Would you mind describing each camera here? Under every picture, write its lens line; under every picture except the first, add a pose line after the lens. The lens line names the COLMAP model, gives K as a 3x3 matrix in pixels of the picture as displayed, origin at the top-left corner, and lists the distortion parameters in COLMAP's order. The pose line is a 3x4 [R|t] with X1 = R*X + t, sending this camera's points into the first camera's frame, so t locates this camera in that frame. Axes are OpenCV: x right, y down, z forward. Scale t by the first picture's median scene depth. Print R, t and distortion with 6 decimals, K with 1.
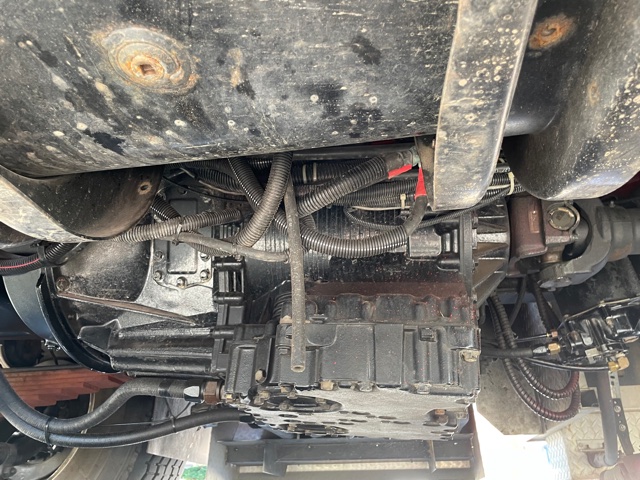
lens RADIAL K [[485.0, 0, 320.0], [0, 485.0, 240.0], [0, 0, 1]] dist [0.086905, -0.112658]
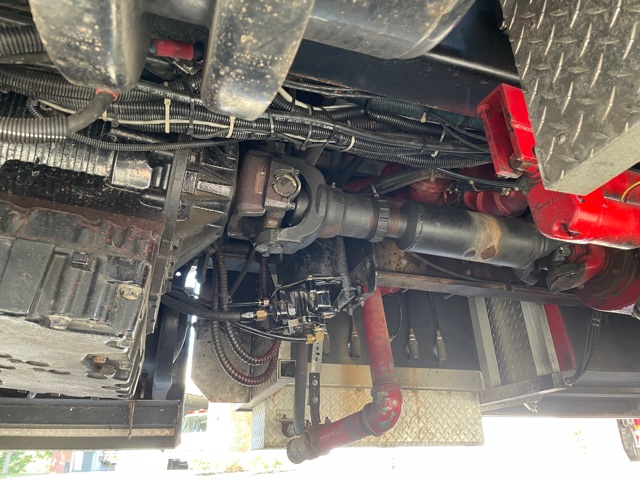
lens RADIAL K [[485.0, 0, 320.0], [0, 485.0, 240.0], [0, 0, 1]] dist [0.086905, -0.112658]
pose [[0.891010, 0.186799, 0.413773, 0.159181], [-0.202297, 0.979303, -0.006487, 0.057408], [-0.406421, -0.077925, 0.910357, 0.051588]]
